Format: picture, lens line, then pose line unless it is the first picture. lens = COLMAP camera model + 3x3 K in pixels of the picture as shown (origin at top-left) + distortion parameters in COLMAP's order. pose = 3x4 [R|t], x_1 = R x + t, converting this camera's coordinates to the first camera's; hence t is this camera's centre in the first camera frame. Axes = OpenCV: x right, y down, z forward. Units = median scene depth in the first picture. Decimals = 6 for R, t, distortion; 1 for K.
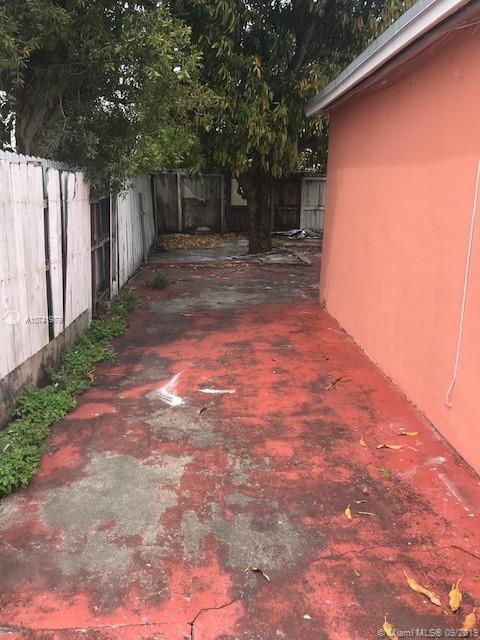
lens RADIAL K [[527.3, 0, 240.0], [0, 527.3, 320.0], [0, 0, 1]] dist [0.106292, -0.176059]
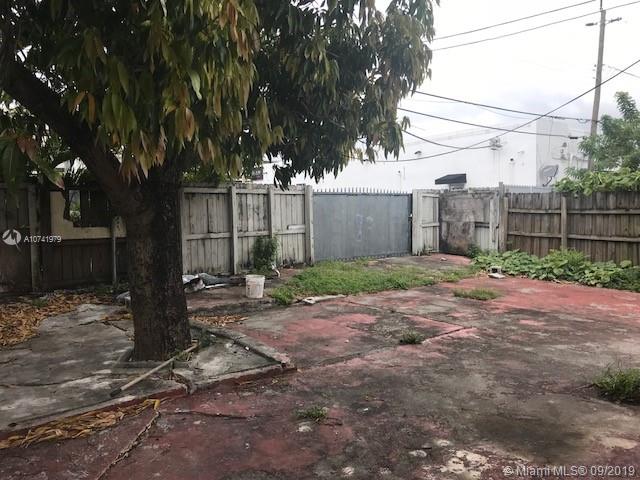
lens RADIAL K [[527.3, 0, 320.0], [0, 527.3, 240.0], [0, 0, 1]] dist [0.106292, -0.176059]
pose [[0.871206, -0.063138, 0.486840, -0.044053], [0.147484, 0.979546, -0.136887, -0.106178], [-0.468239, 0.191058, 0.862699, 0.421669]]
